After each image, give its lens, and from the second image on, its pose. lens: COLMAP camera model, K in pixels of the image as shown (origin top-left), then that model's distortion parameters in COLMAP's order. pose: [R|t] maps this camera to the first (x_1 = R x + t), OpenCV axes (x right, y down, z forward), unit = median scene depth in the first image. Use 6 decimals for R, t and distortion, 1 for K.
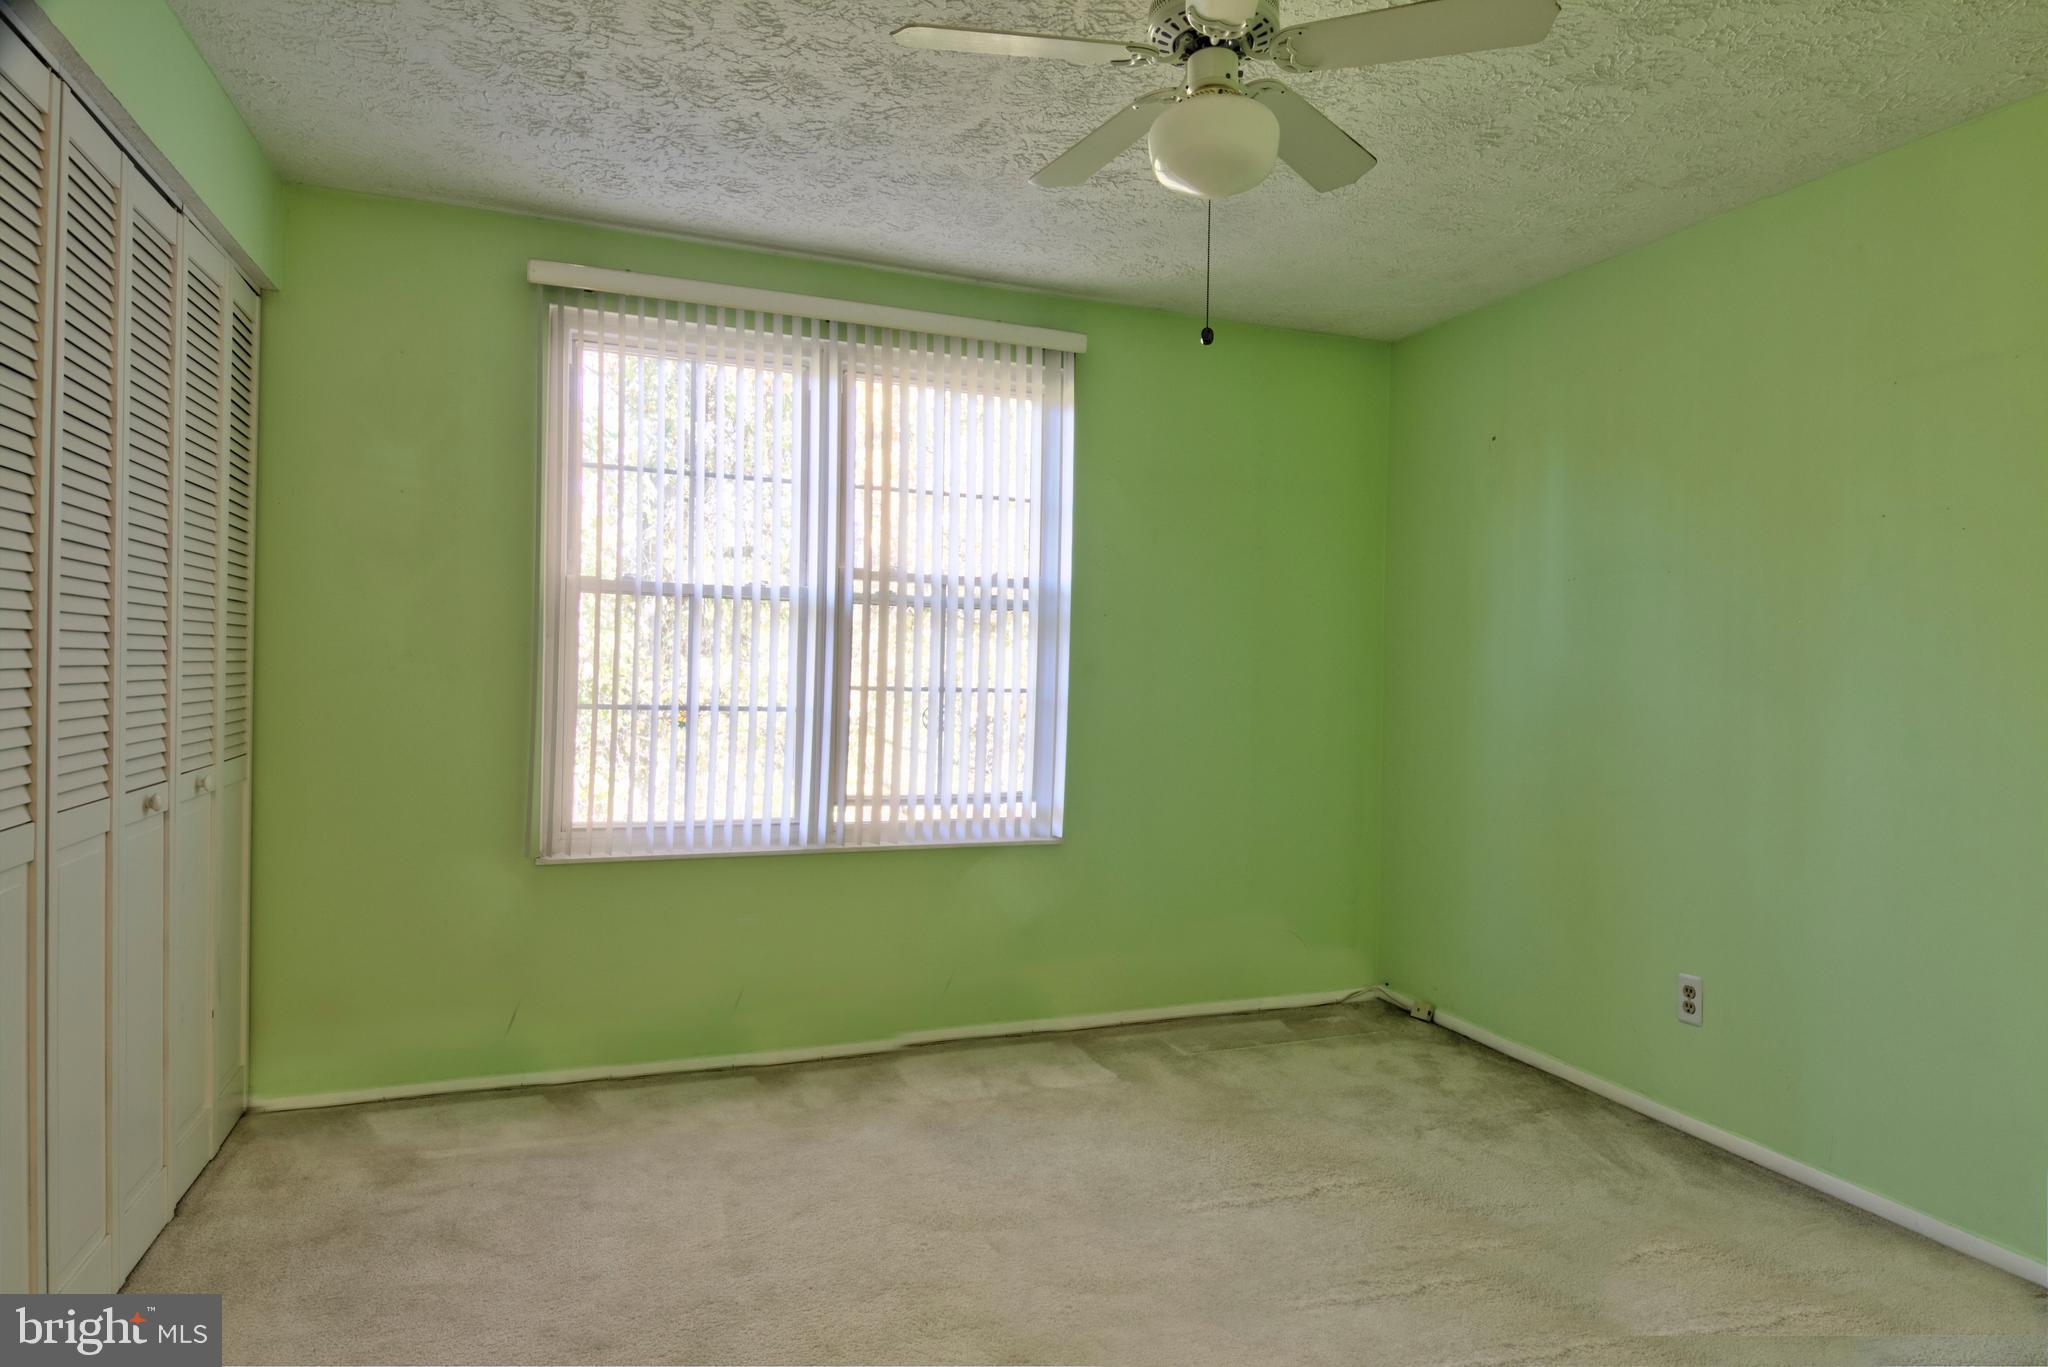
lens RADIAL K [[1168.3, 0, 1049.4], [0, 1168.3, 680.7], [0, 0, 1]] dist [0.000721, -0.016418]
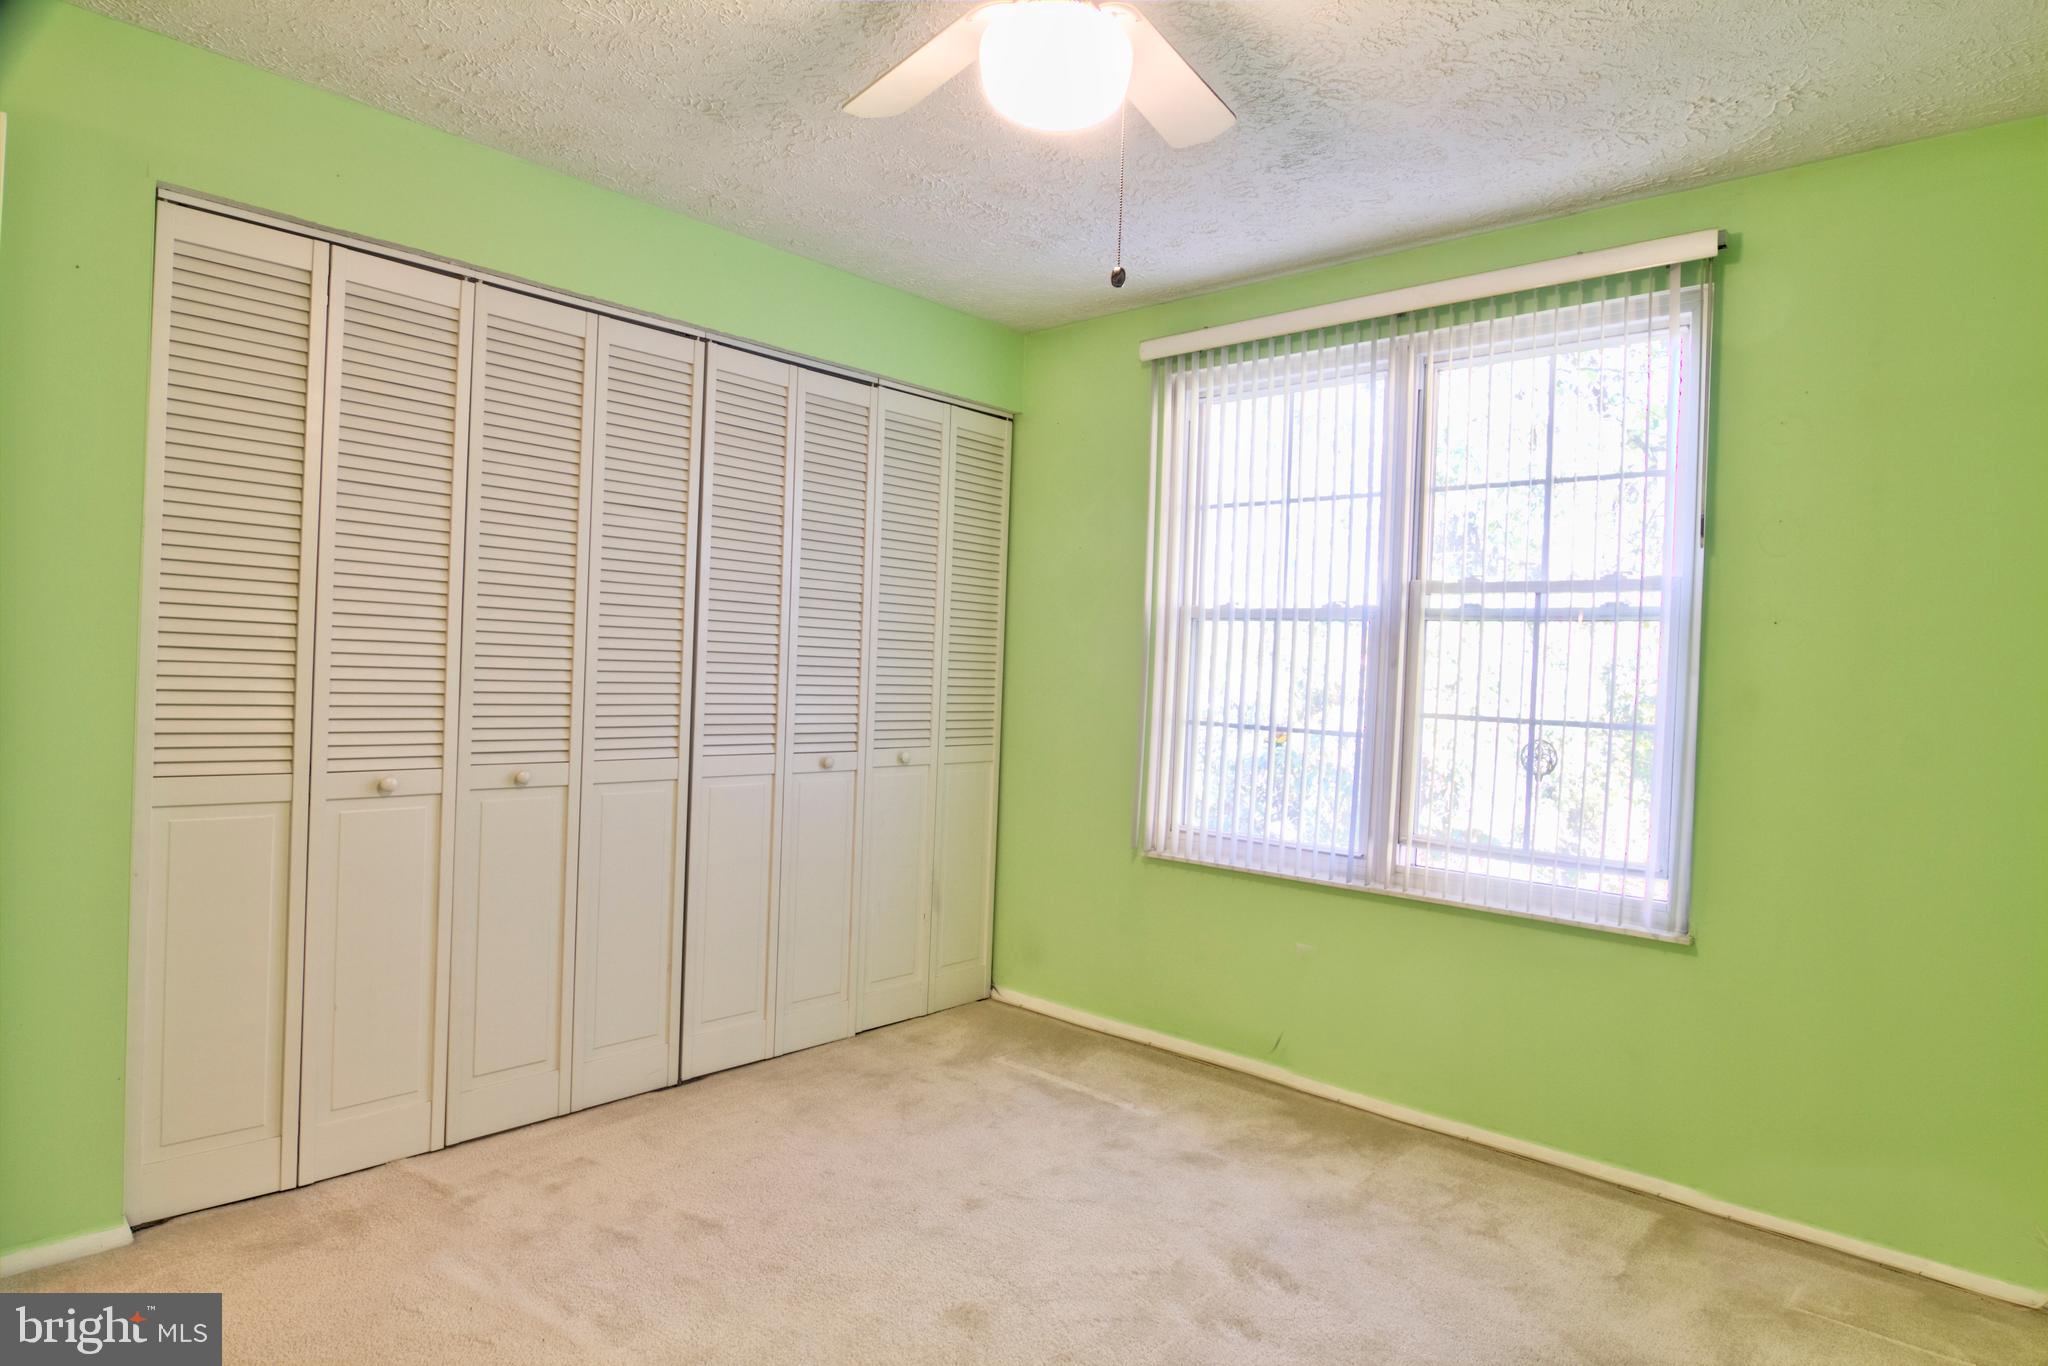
lens RADIAL K [[1168.3, 0, 1049.4], [0, 1168.3, 680.2], [0, 0, 1]] dist [0.000721, -0.016418]
pose [[0.454208, -0.002144, -0.890893, 0.527095], [-0.039081, 0.998987, -0.022329, 0.011366], [0.890038, 0.044959, 0.453664, 0.360747]]
